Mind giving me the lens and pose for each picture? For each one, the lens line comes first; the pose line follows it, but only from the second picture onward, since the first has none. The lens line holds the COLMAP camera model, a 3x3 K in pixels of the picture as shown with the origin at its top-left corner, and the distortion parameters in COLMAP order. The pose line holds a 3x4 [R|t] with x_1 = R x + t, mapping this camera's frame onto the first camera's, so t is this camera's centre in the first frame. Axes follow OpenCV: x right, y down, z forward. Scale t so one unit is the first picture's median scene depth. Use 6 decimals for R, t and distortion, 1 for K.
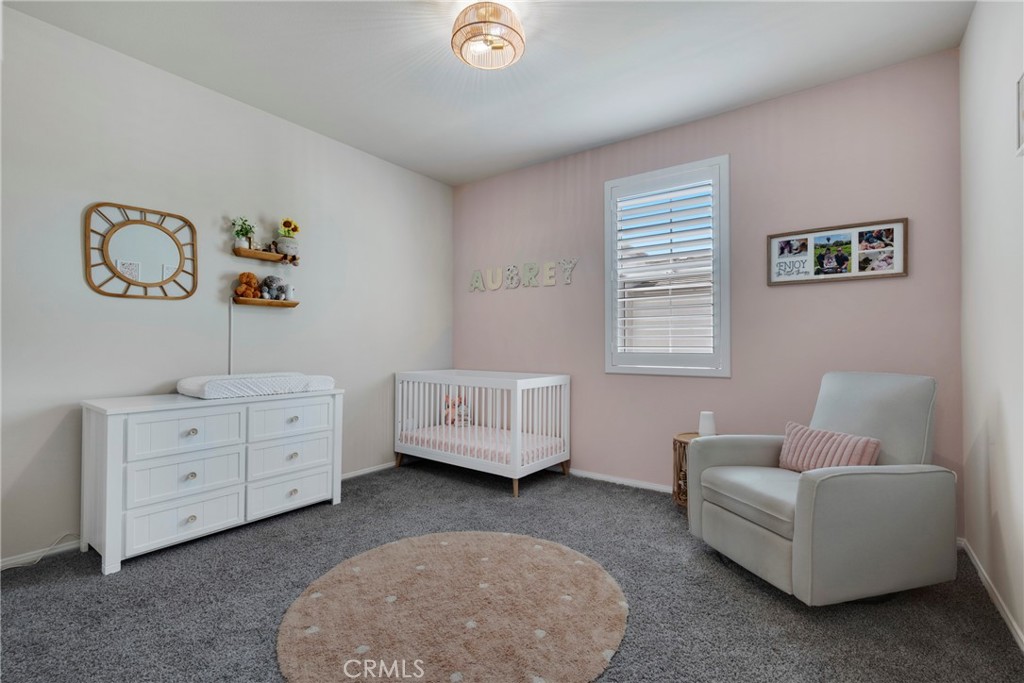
lens RADIAL K [[458.8, 0, 512.7], [0, 458.8, 339.5], [0, 0, 1]] dist [0.002292, 0.001382]
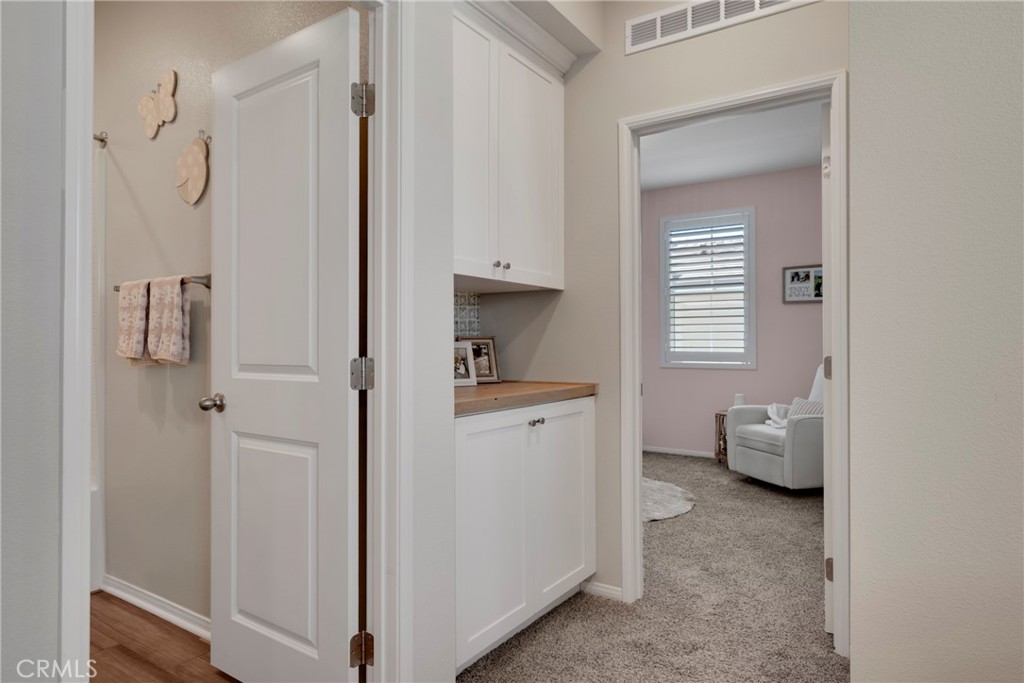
lens RADIAL K [[596.1, 0, 507.2], [0, 596.1, 337.6], [0, 0, 1]] dist [0.004335, -0.000284]
pose [[0.999504, -0.006131, 0.030901, -0.338703], [0.005427, 0.999725, 0.022813, -0.062239], [-0.031032, -0.022634, 0.999262, -0.792580]]
